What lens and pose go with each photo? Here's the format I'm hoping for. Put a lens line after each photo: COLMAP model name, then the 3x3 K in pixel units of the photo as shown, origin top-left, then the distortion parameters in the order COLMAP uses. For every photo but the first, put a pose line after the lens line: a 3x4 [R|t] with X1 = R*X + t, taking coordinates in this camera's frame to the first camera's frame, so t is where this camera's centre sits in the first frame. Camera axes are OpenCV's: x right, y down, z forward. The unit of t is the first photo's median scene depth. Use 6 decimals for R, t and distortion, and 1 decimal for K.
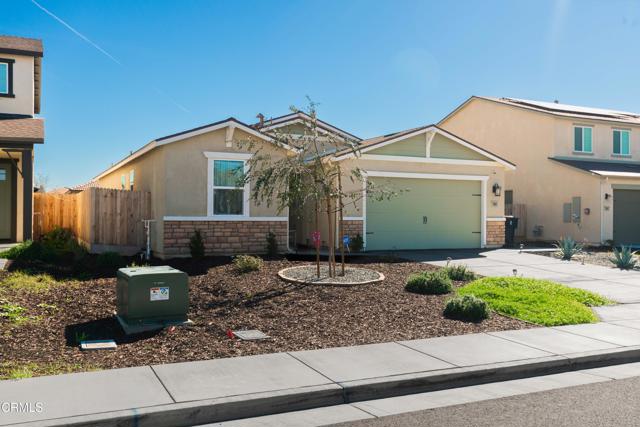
lens RADIAL K [[599.0, 0, 319.7], [0, 599.0, 212.9], [0, 0, 1]] dist [-0.011280, 0.000000]
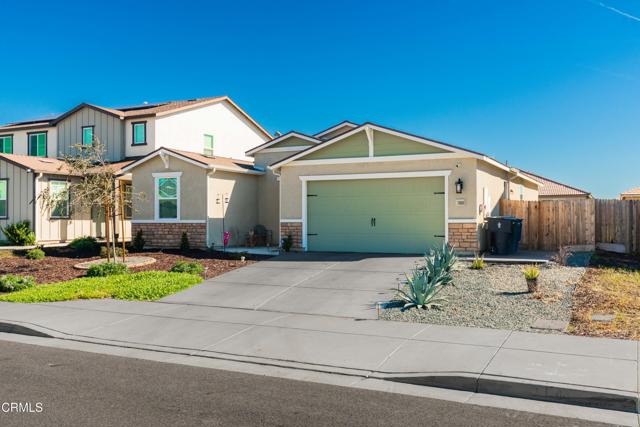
lens RADIAL K [[599.0, 0, 319.4], [0, 599.0, 215.2], [0, 0, 1]] dist [-0.011280, 0.000000]
pose [[0.617441, -0.014651, -0.786481, 0.947883], [0.009305, 0.999893, -0.011321, 0.011867], [0.786562, -0.000328, 0.617511, 0.370811]]
